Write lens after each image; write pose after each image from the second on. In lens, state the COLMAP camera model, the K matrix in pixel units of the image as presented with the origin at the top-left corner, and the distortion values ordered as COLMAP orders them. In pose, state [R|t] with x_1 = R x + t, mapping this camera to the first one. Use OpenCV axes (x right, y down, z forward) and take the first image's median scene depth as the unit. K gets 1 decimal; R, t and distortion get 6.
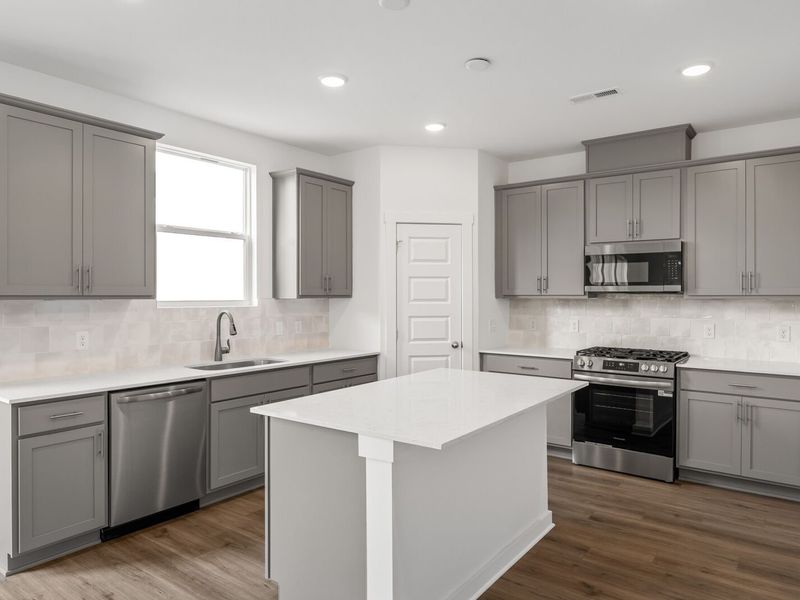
lens RADIAL K [[537.3, 0, 401.2], [0, 537.3, 296.3], [0, 0, 1]] dist [-0.010251, 0.005844]
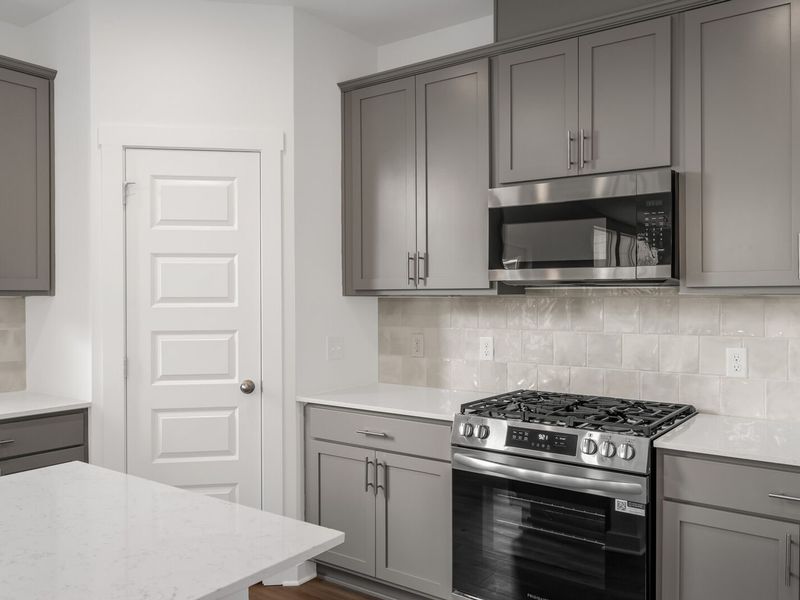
lens RADIAL K [[683.4, 0, 391.8], [0, 683.4, 297.1], [0, 0, 1]] dist [0.003994, -0.012806]
pose [[0.999992, -0.003037, 0.002557, 0.275017], [0.003035, 0.999995, 0.000772, 0.005479], [-0.002559, -0.000764, 0.999996, 0.404330]]
